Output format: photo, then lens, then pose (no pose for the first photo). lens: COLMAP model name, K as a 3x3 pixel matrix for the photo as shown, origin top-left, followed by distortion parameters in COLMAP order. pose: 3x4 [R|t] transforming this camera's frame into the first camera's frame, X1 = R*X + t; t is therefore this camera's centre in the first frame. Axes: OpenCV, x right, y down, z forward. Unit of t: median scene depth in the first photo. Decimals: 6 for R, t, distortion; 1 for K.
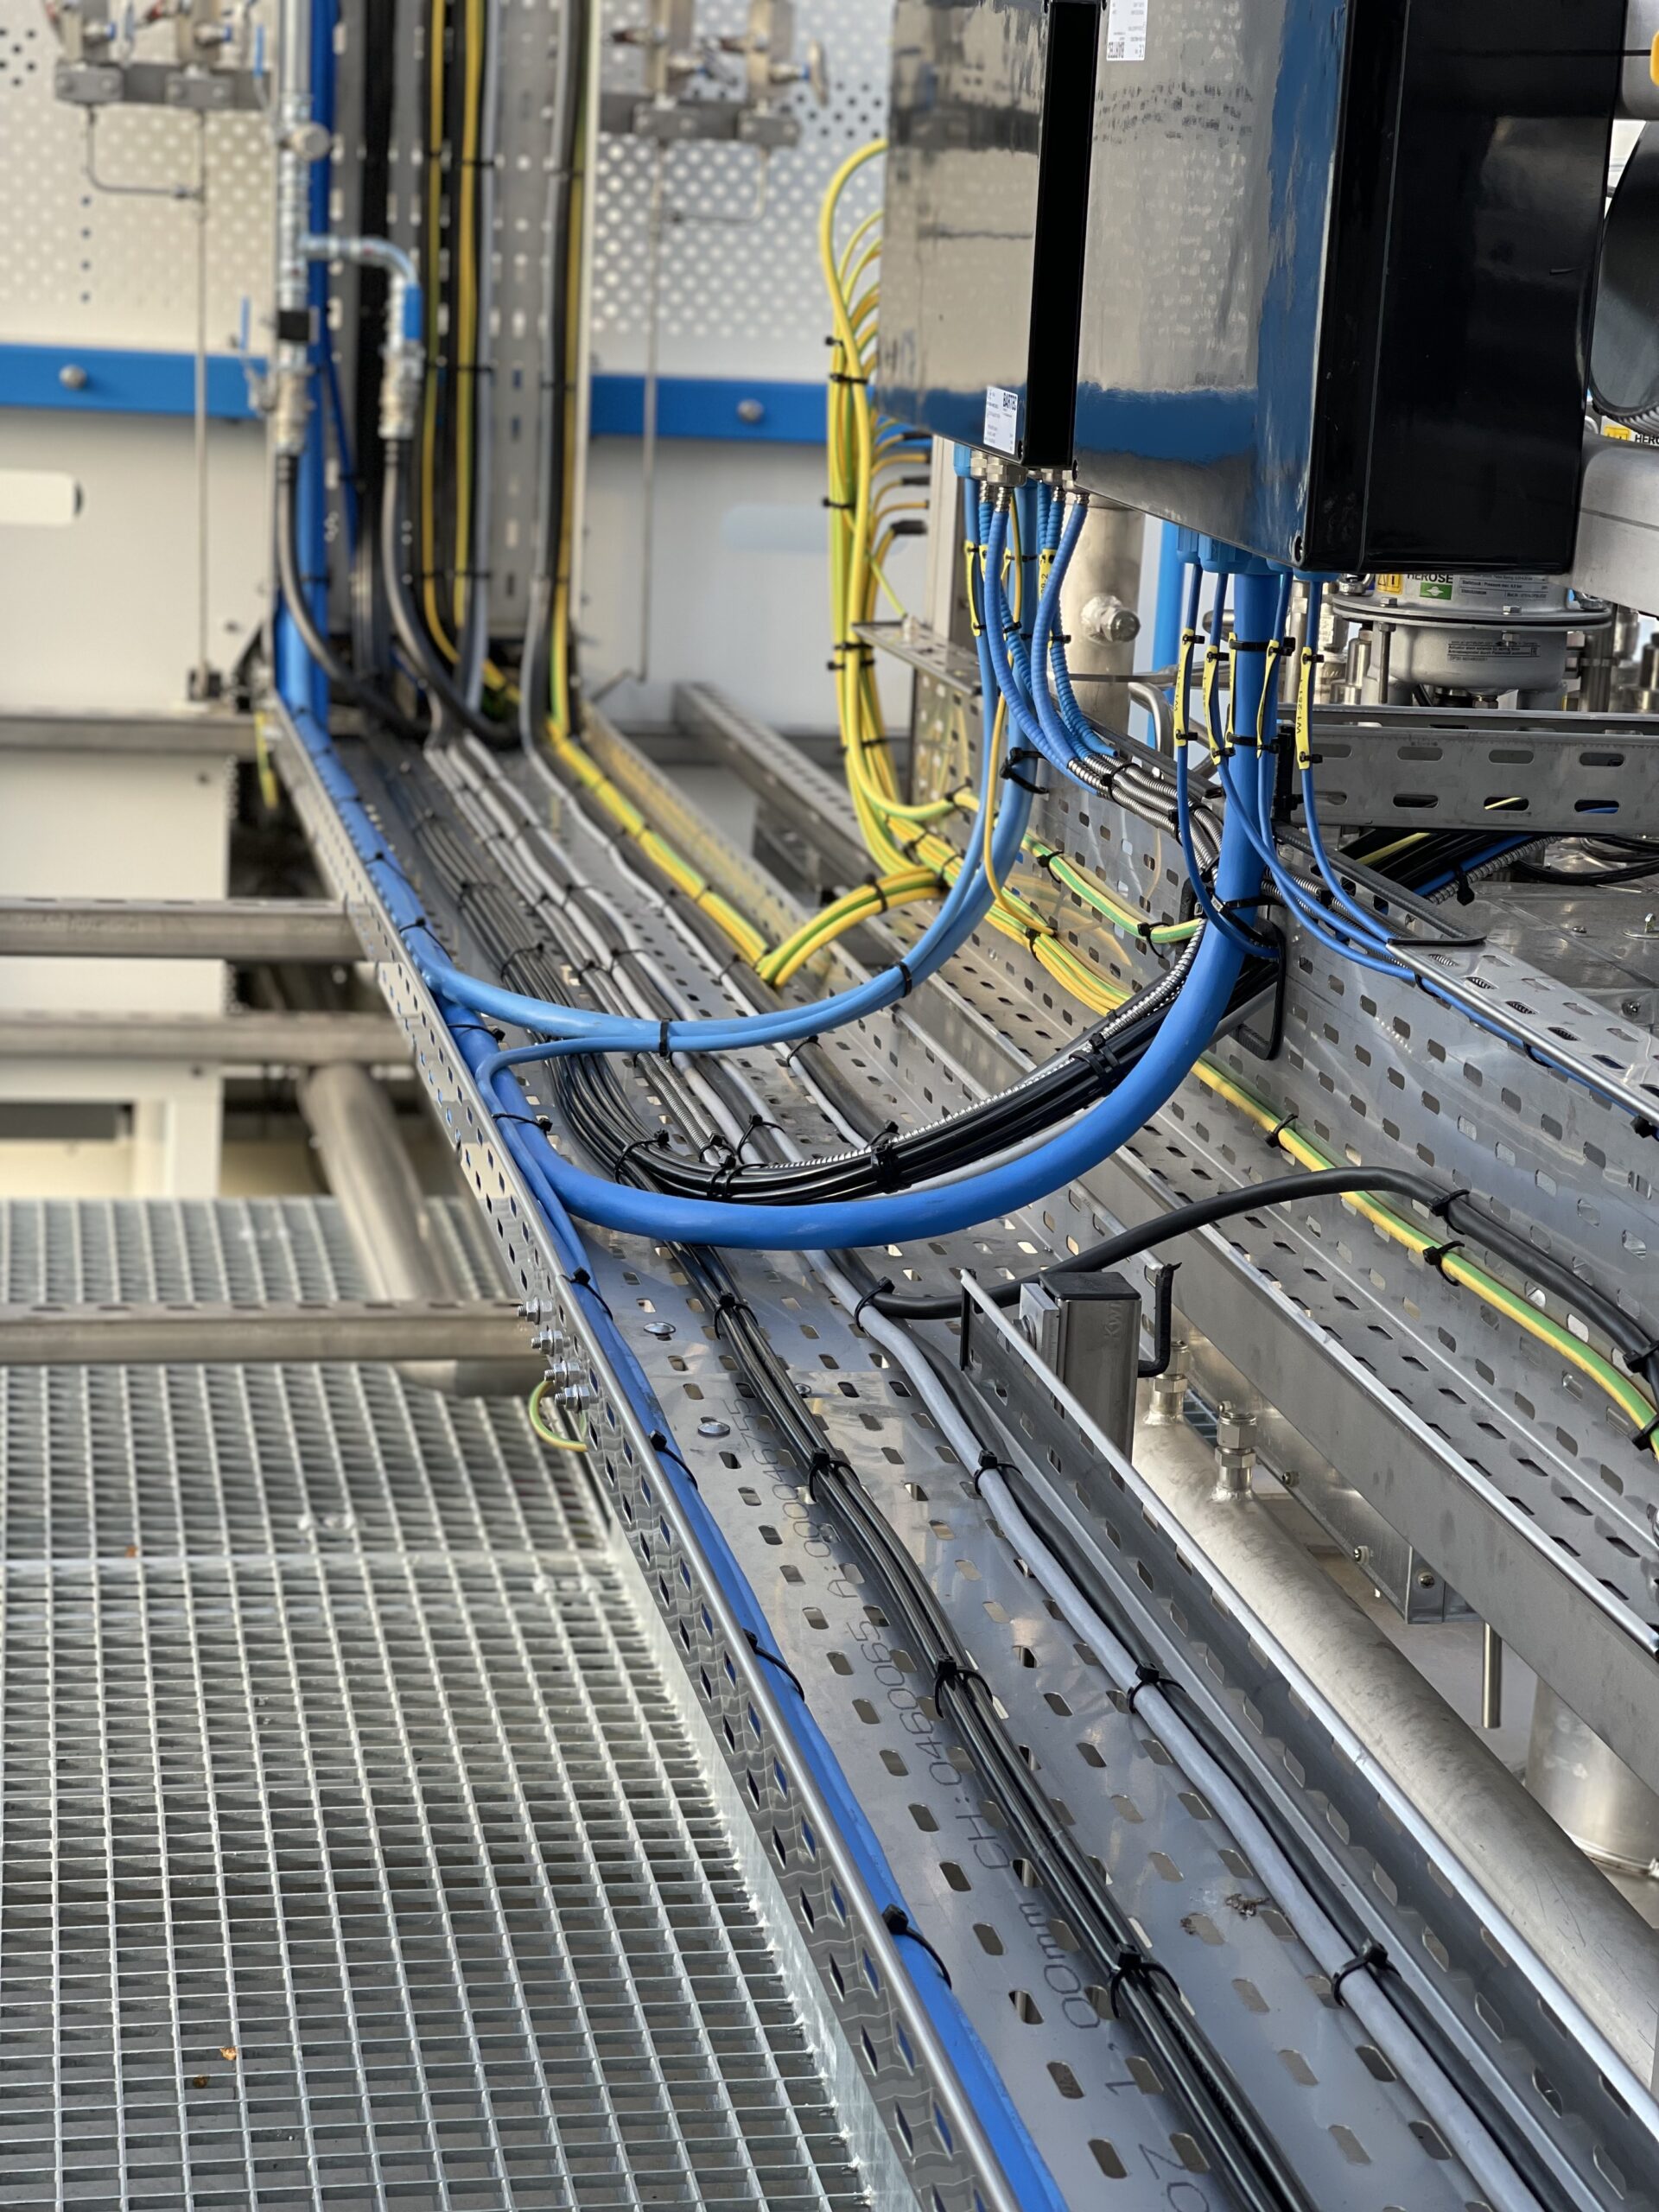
lens RADIAL K [[4181.6, 0, 829.2], [0, 4181.6, 1007.7], [0, 0, 1]] dist [0.254439, 0.004557]
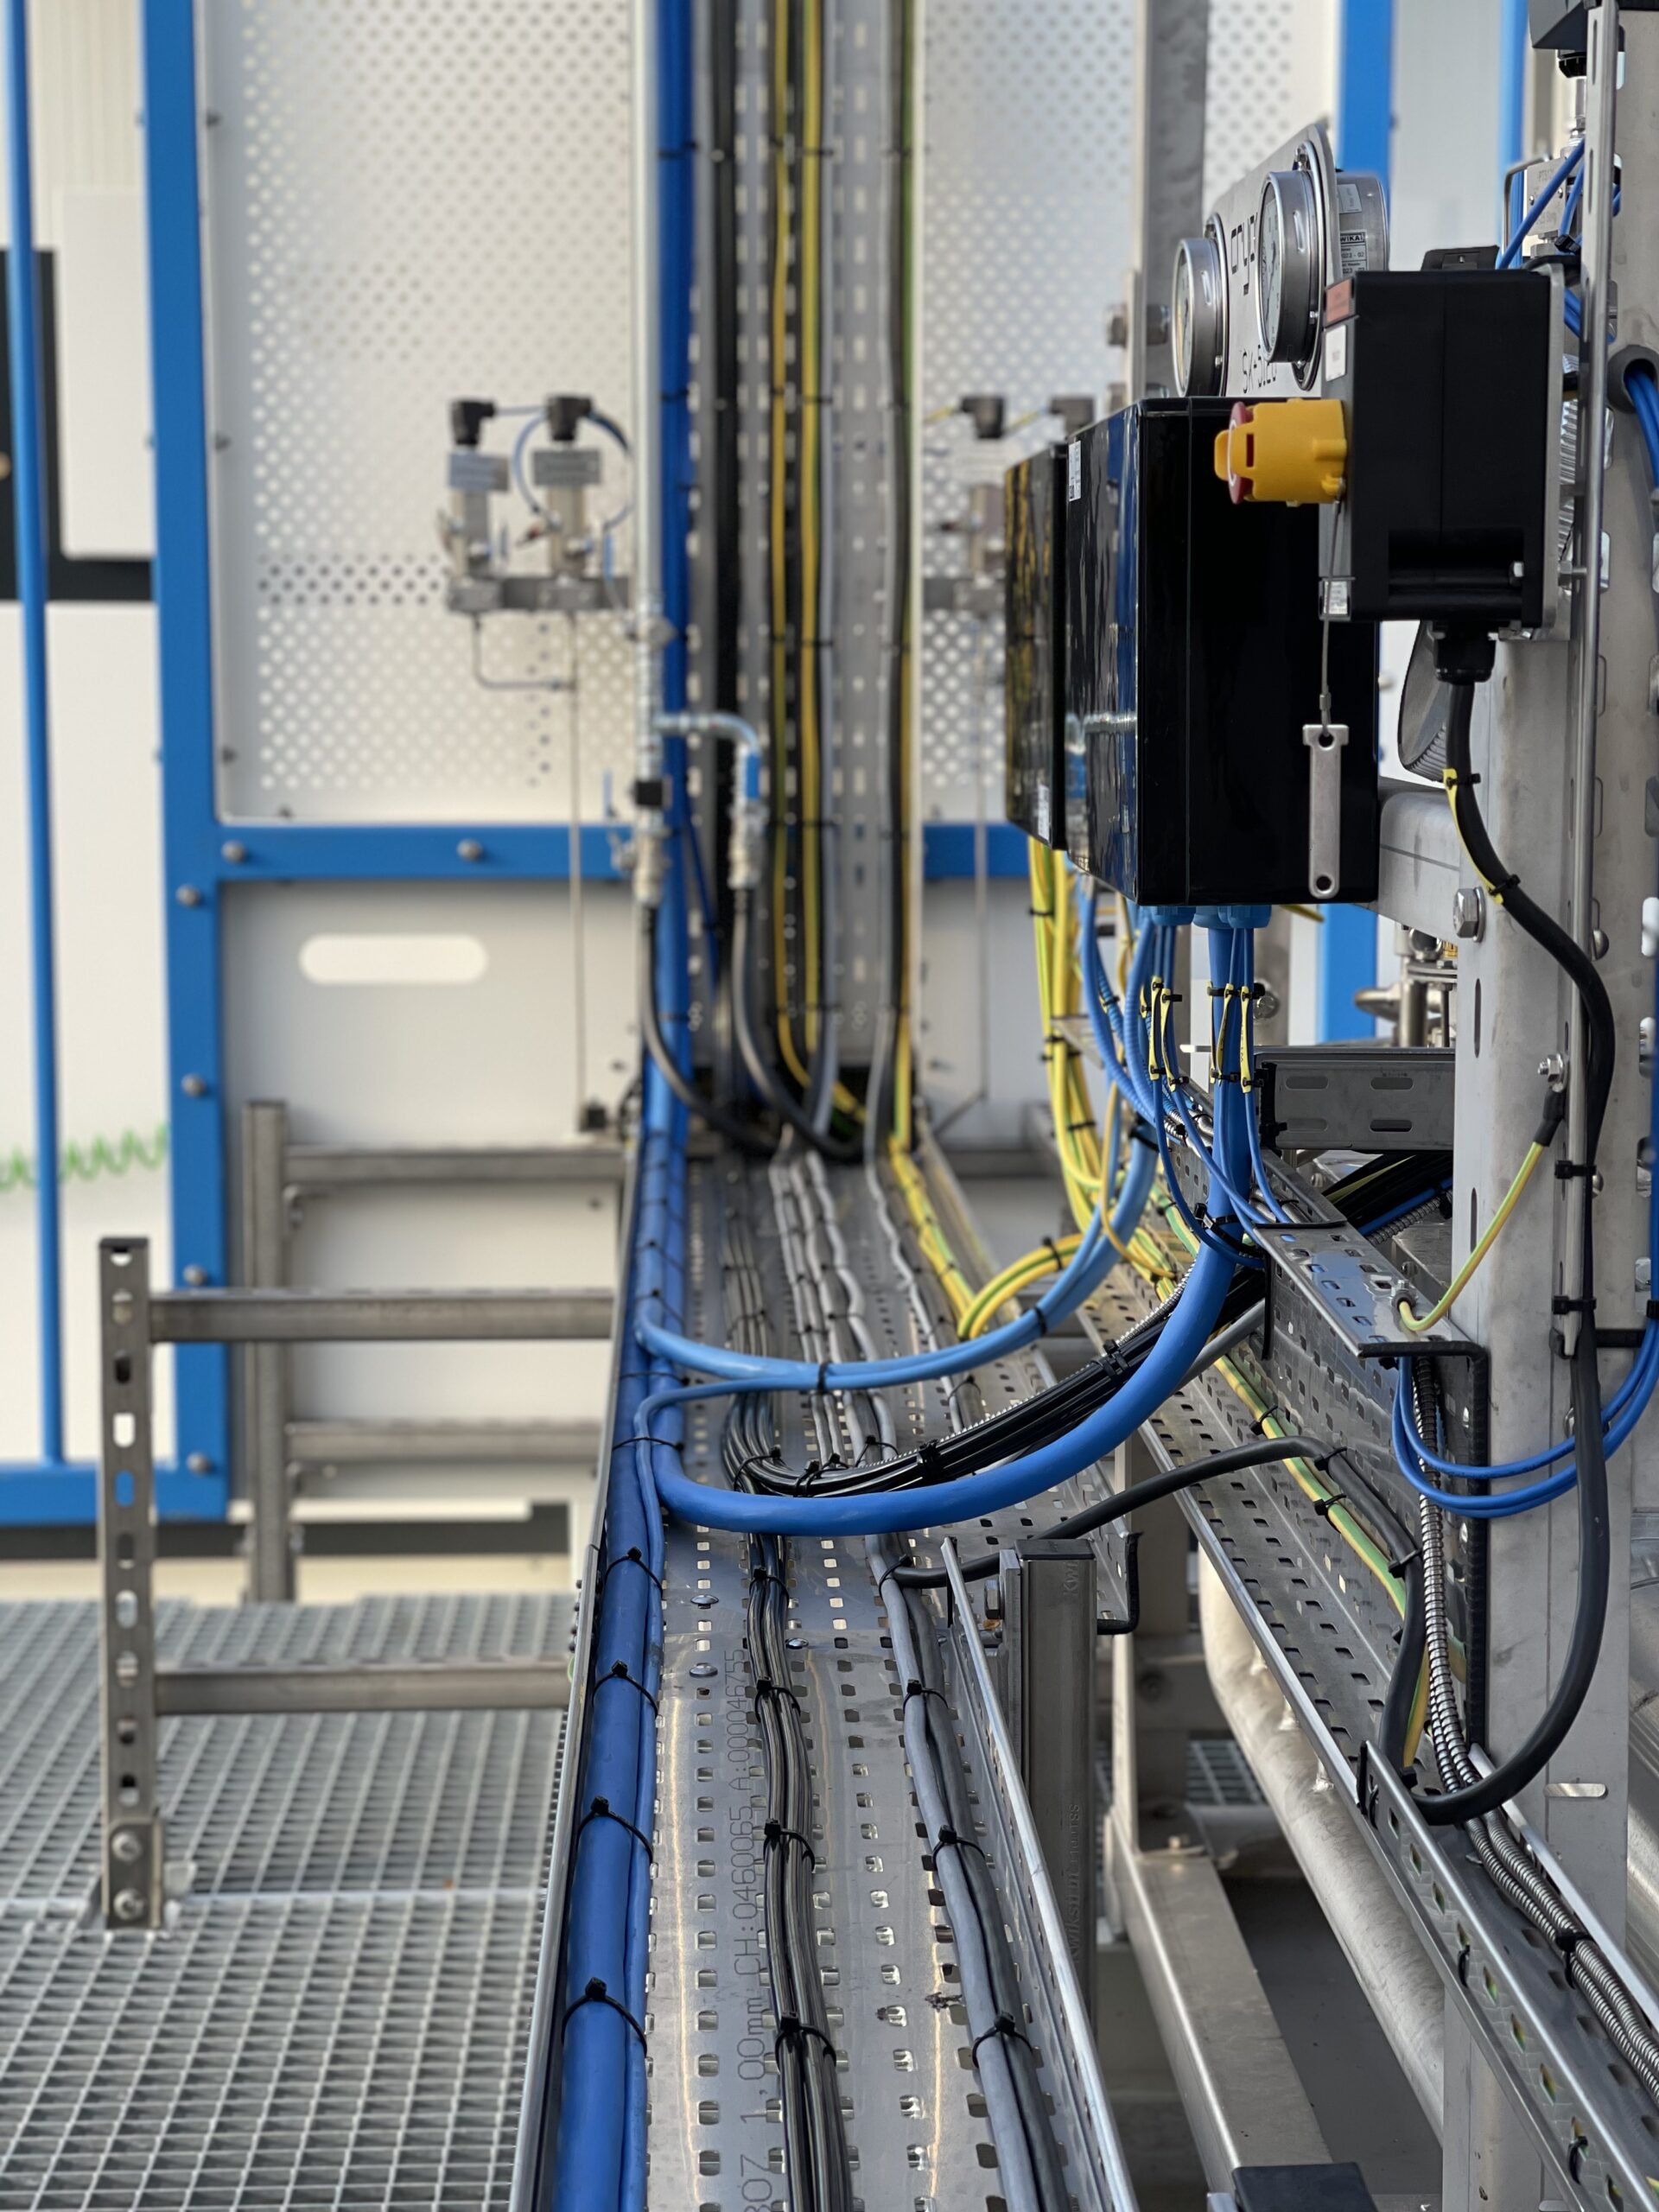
lens RADIAL K [[4143.1, 0, 827.4], [0, 4143.1, 1055.1], [0, 0, 1]] dist [-0.006668, 4.222369]
pose [[0.986736, -0.035576, -0.158387, 0.090700], [0.018622, 0.994056, -0.107269, 0.026001], [0.161262, 0.102897, 0.981533, -0.061715]]
